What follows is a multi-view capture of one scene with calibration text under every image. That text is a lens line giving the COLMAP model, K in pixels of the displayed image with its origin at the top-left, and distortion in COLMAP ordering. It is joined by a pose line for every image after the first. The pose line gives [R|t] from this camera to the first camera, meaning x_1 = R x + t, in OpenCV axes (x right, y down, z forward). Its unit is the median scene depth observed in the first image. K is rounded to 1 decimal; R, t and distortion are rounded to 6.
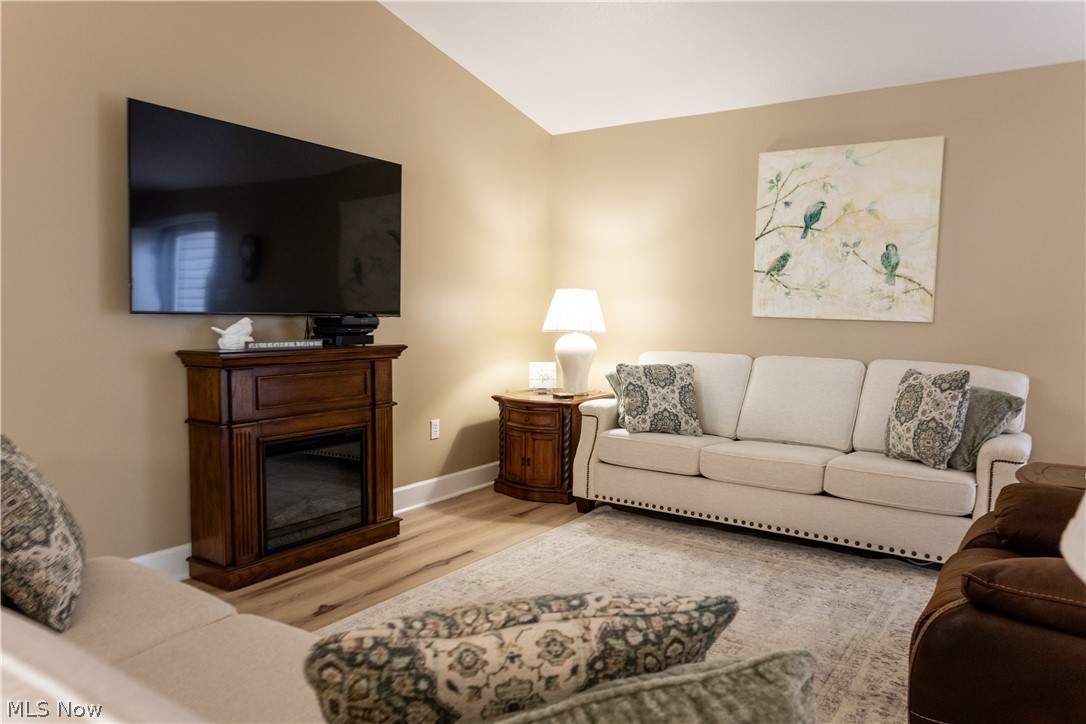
lens RADIAL K [[758.8, 0, 543.0], [0, 758.8, 362.0], [0, 0, 1]] dist [0.042512, -0.000574]
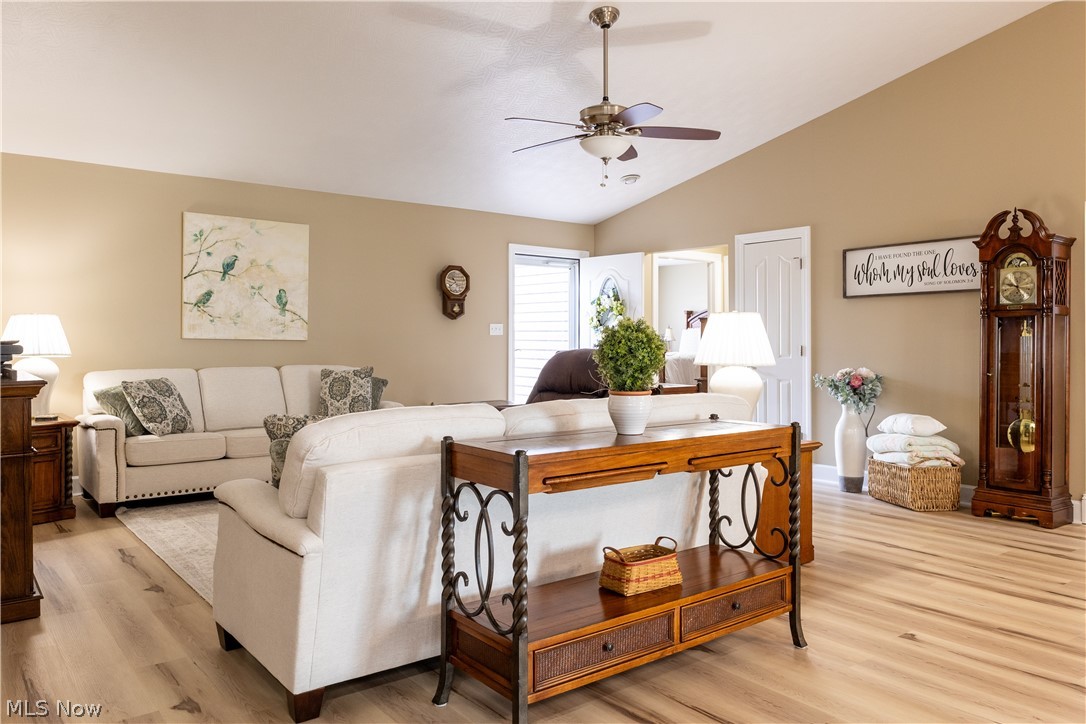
lens RADIAL K [[758.8, 0, 543.0], [0, 758.8, 362.0], [0, 0, 1]] dist [0.042512, -0.000574]
pose [[0.347854, -0.046573, 0.936391, -0.752117], [0.069215, 0.997316, 0.023891, -0.010403], [-0.934990, 0.056502, 0.350144, -0.002779]]
